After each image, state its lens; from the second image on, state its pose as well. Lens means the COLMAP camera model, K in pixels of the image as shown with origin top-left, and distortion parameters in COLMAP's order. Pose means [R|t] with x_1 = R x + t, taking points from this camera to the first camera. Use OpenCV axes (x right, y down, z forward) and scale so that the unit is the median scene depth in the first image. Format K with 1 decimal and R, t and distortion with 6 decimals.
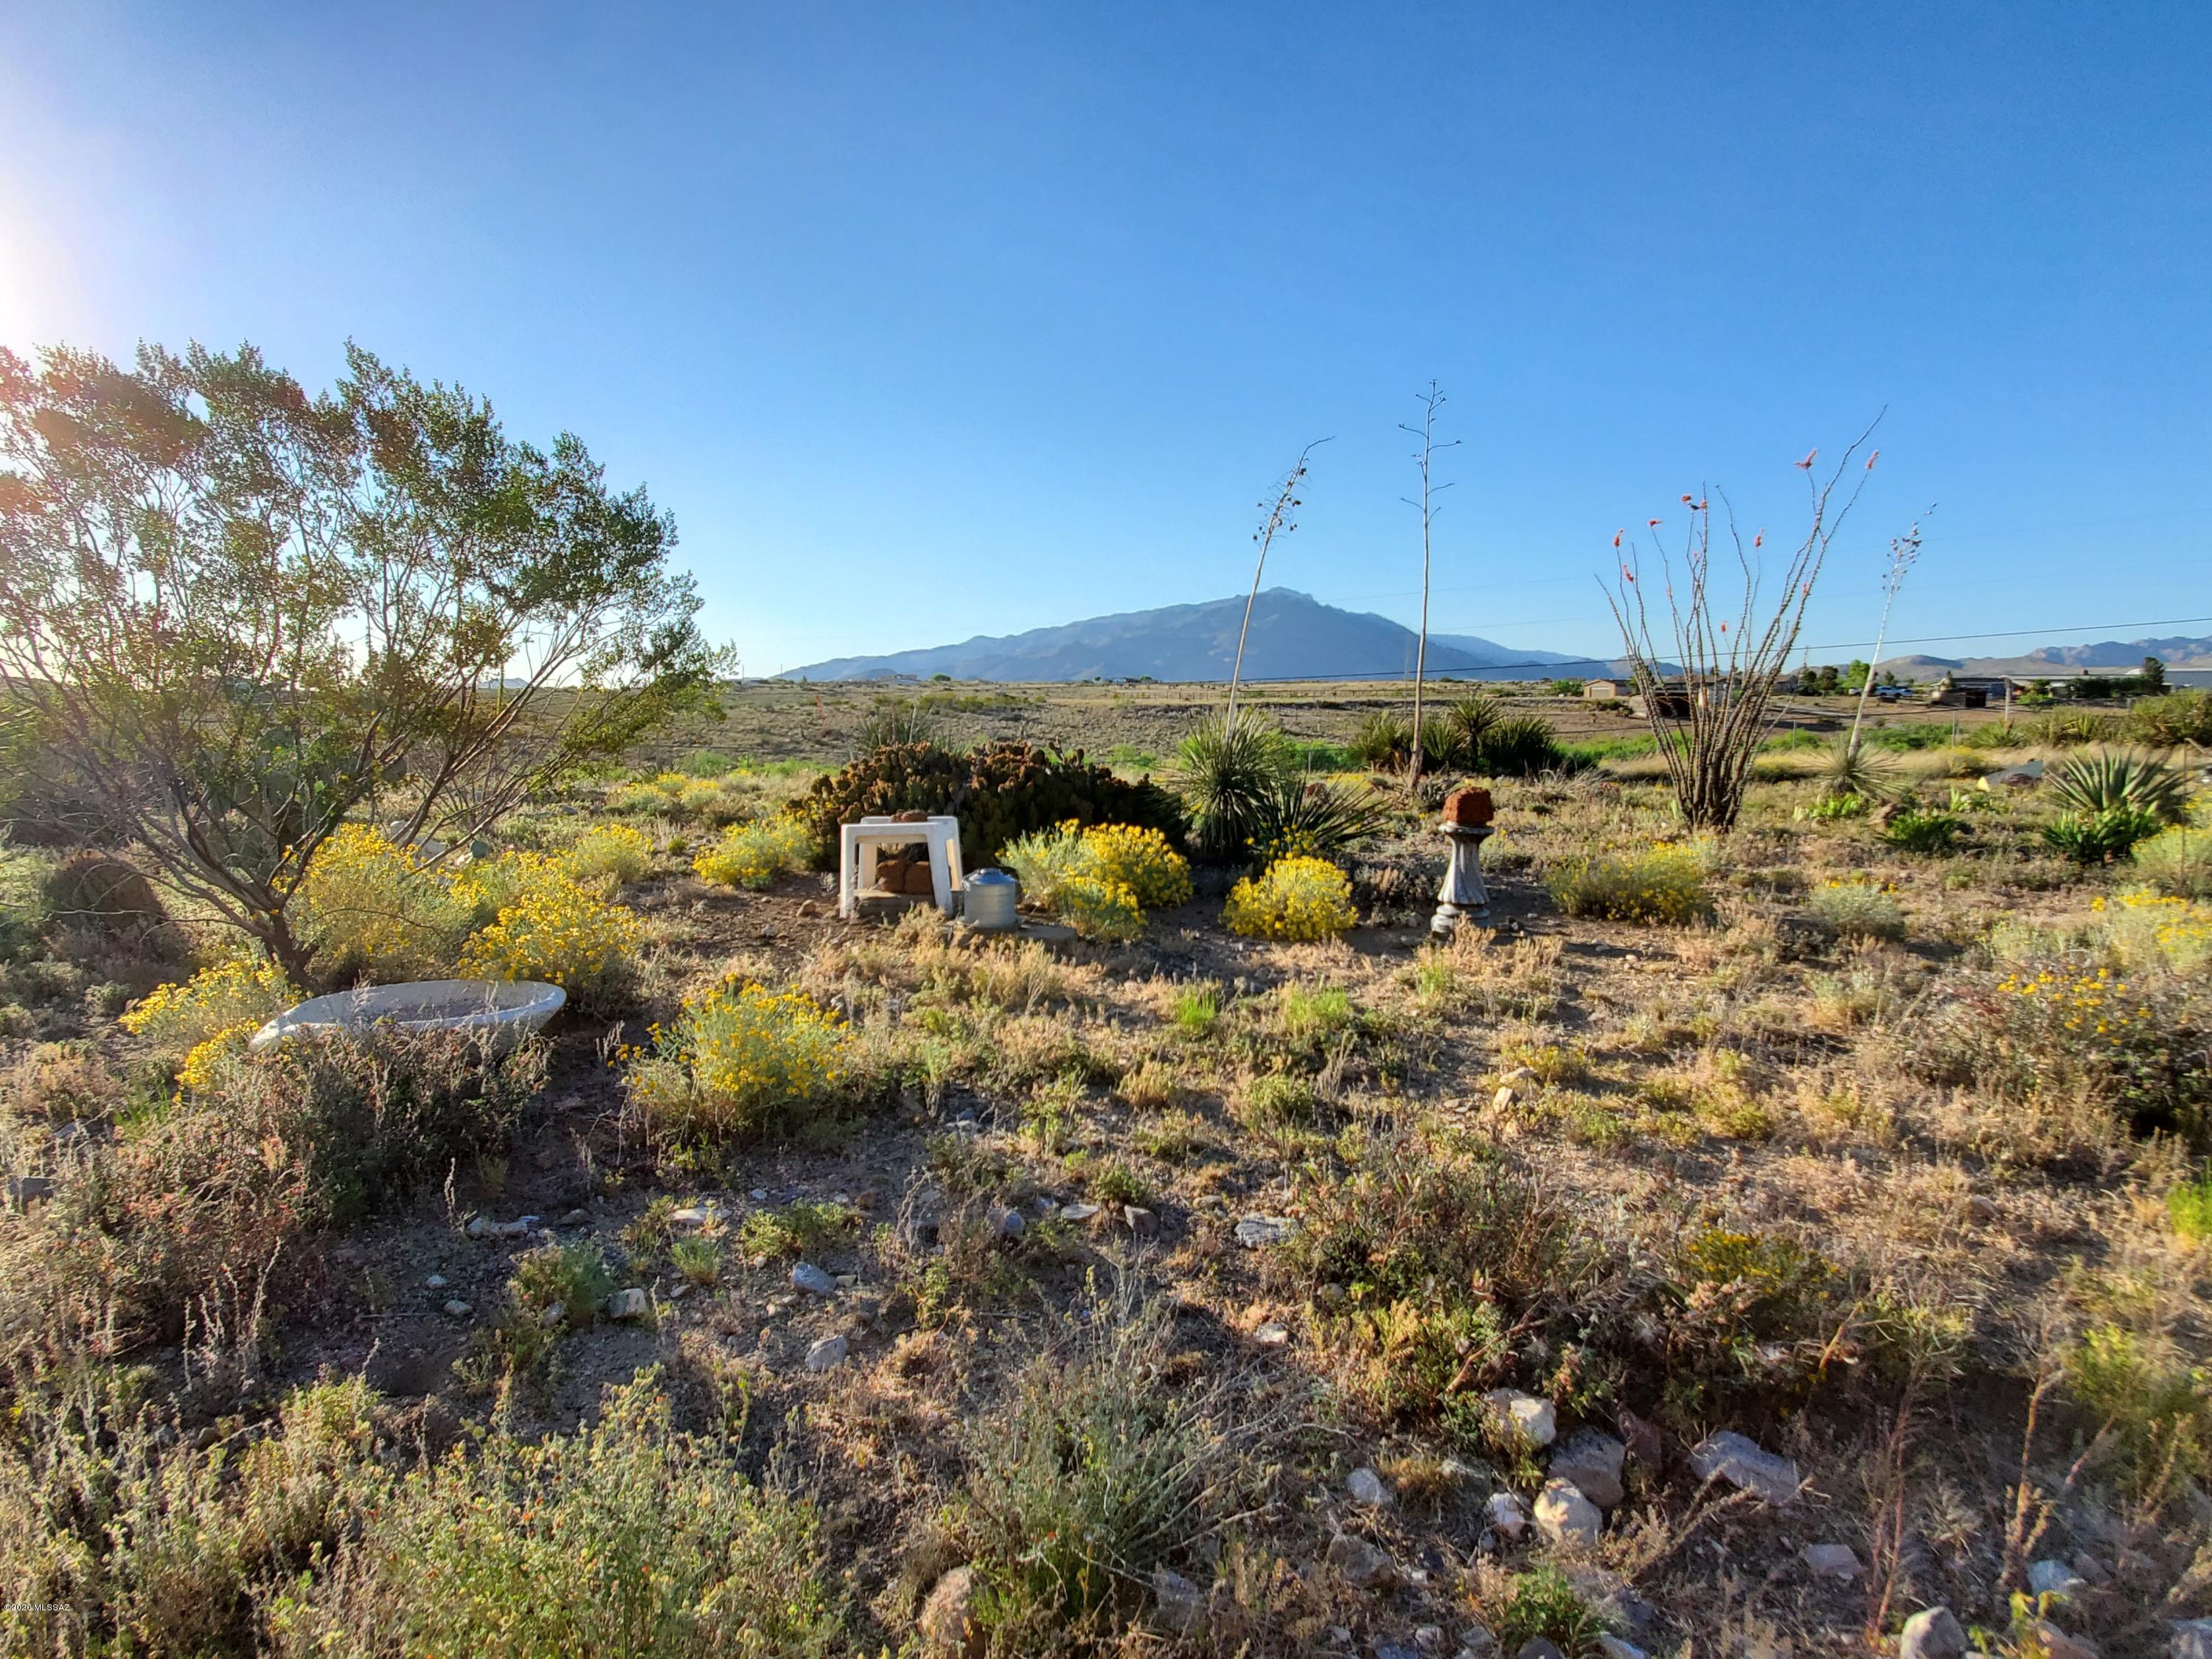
lens RADIAL K [[1164.3, 0, 1117.3], [0, 1164.3, 816.5], [0, 0, 1]] dist [-0.019581, -0.000090]
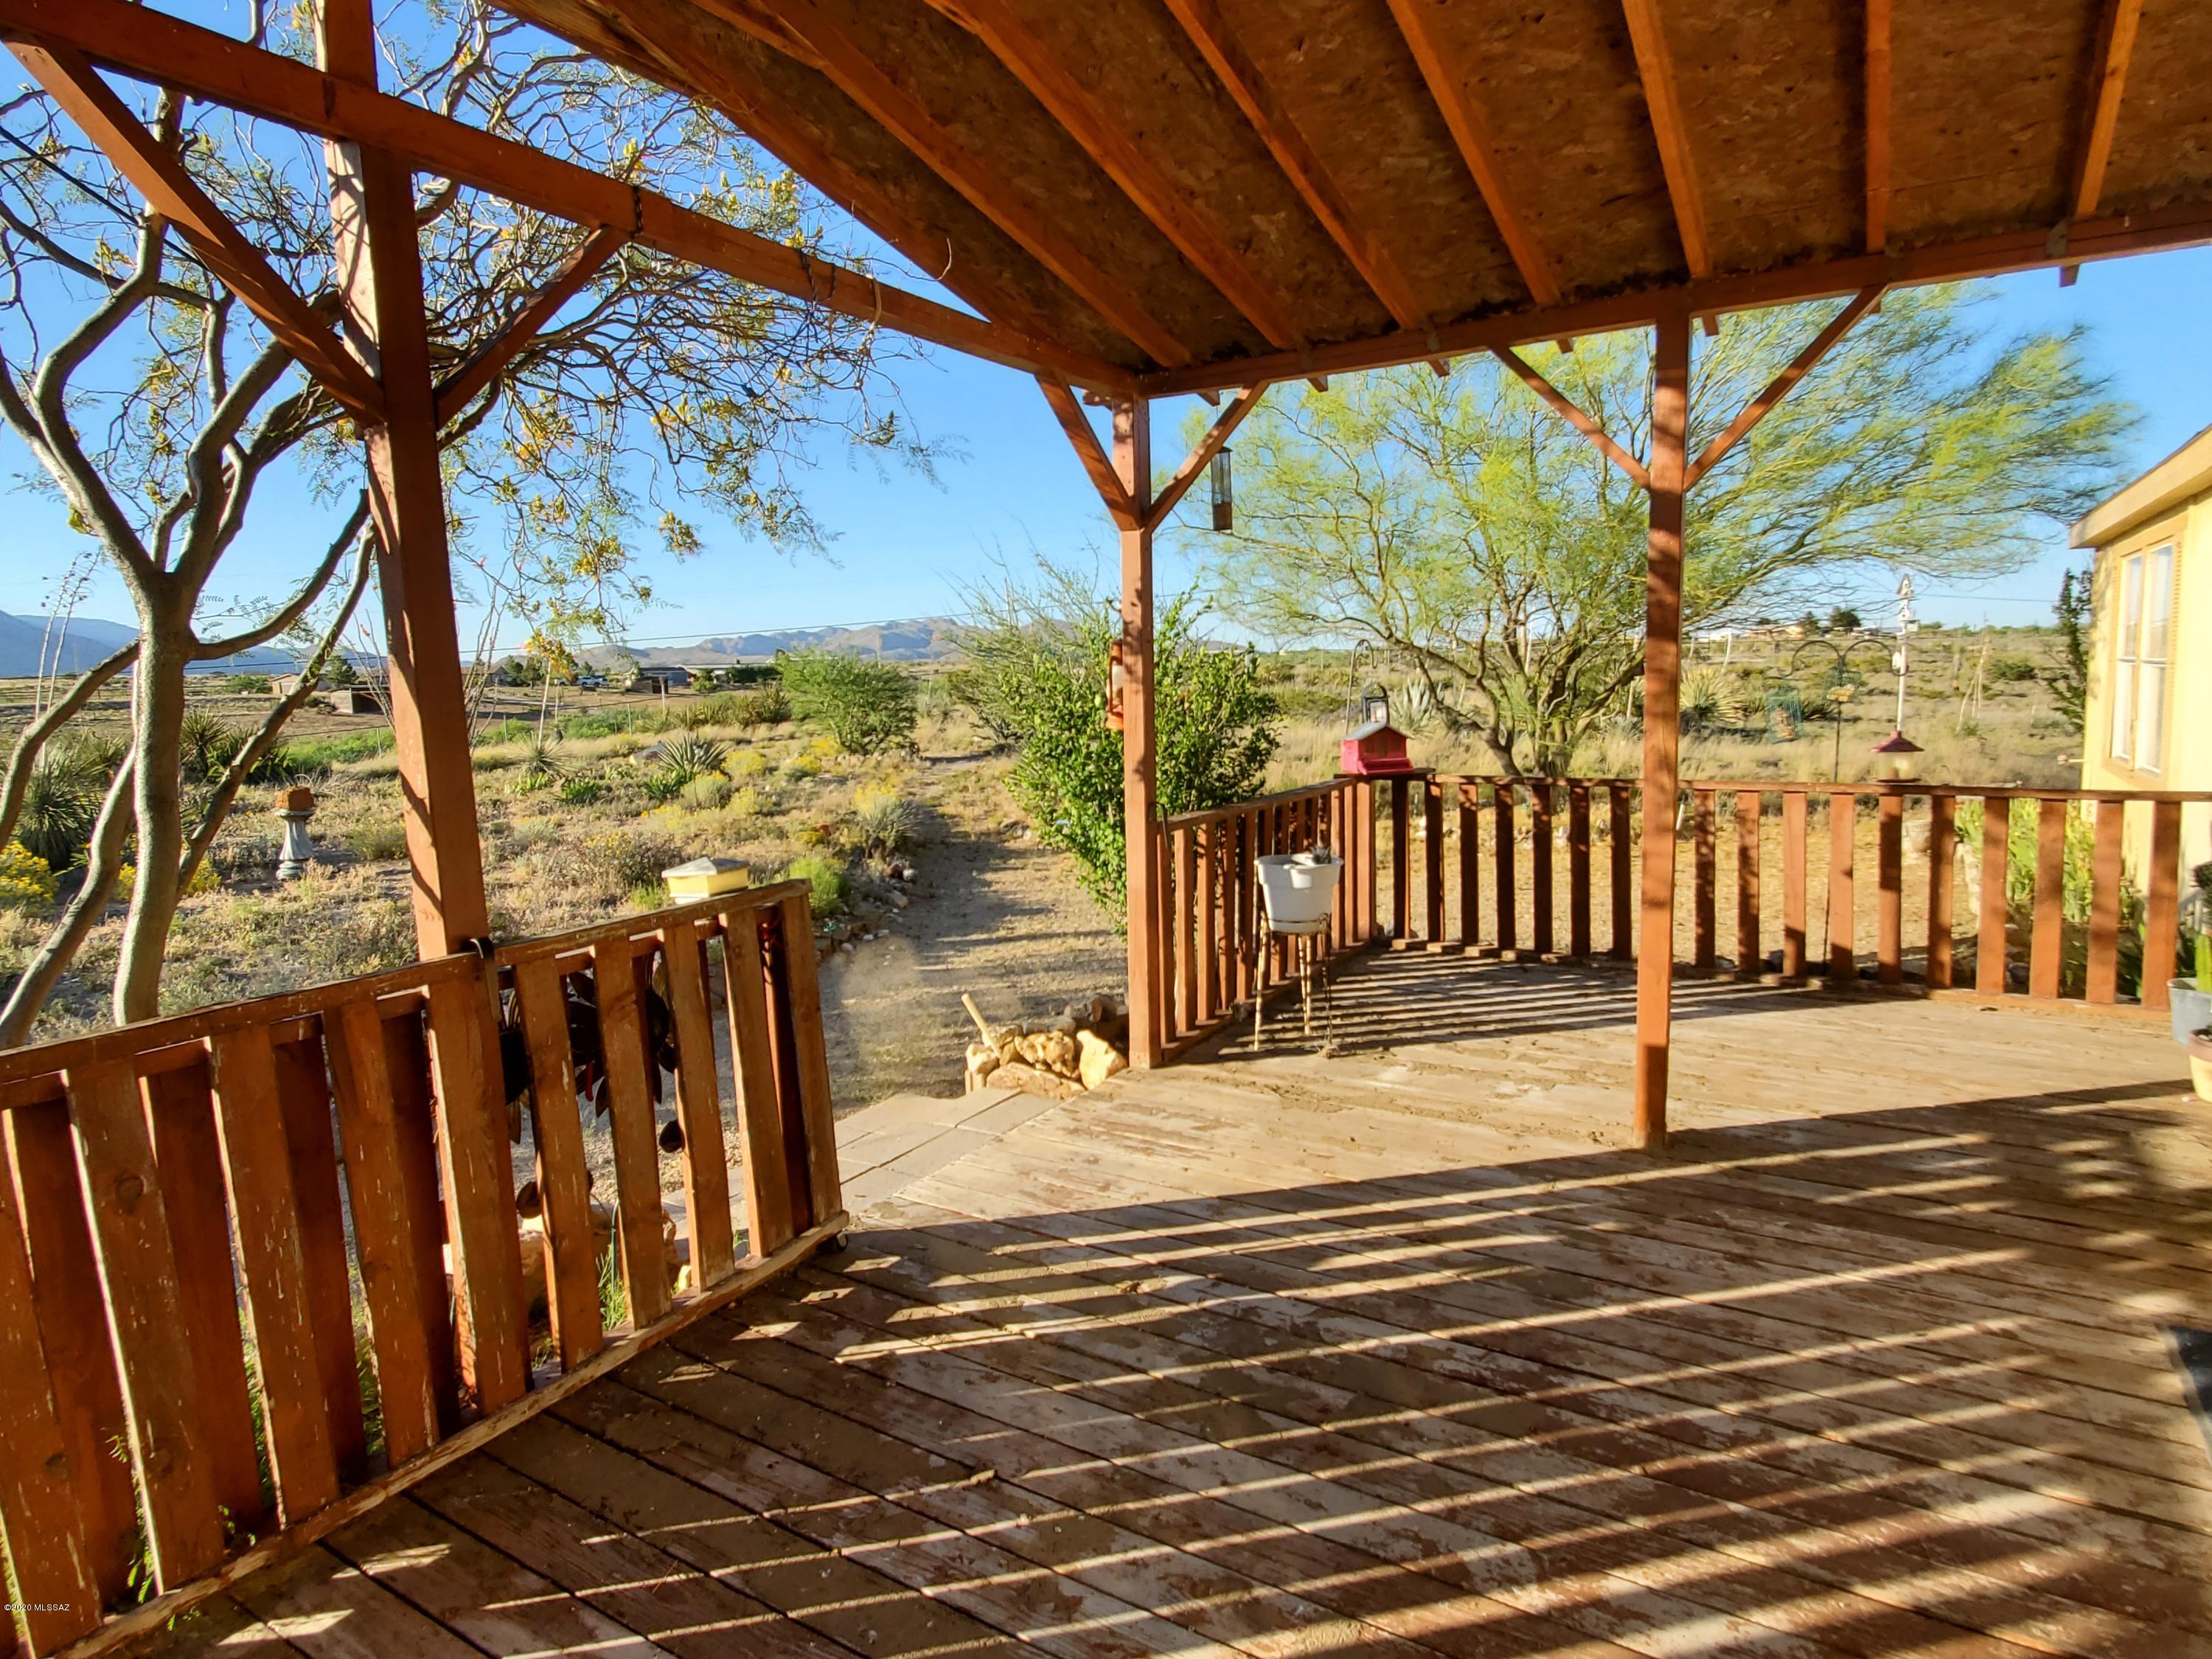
lens RADIAL K [[1317.6, 0, 1074.8], [0, 1317.6, 825.6], [0, 0, 1]] dist [0.010139, -0.011399]
pose [[0.596542, -0.103371, 0.795897, -0.129699], [0.099349, 0.993555, 0.054578, 0.009740], [-0.796409, 0.046514, 0.602967, -0.236783]]
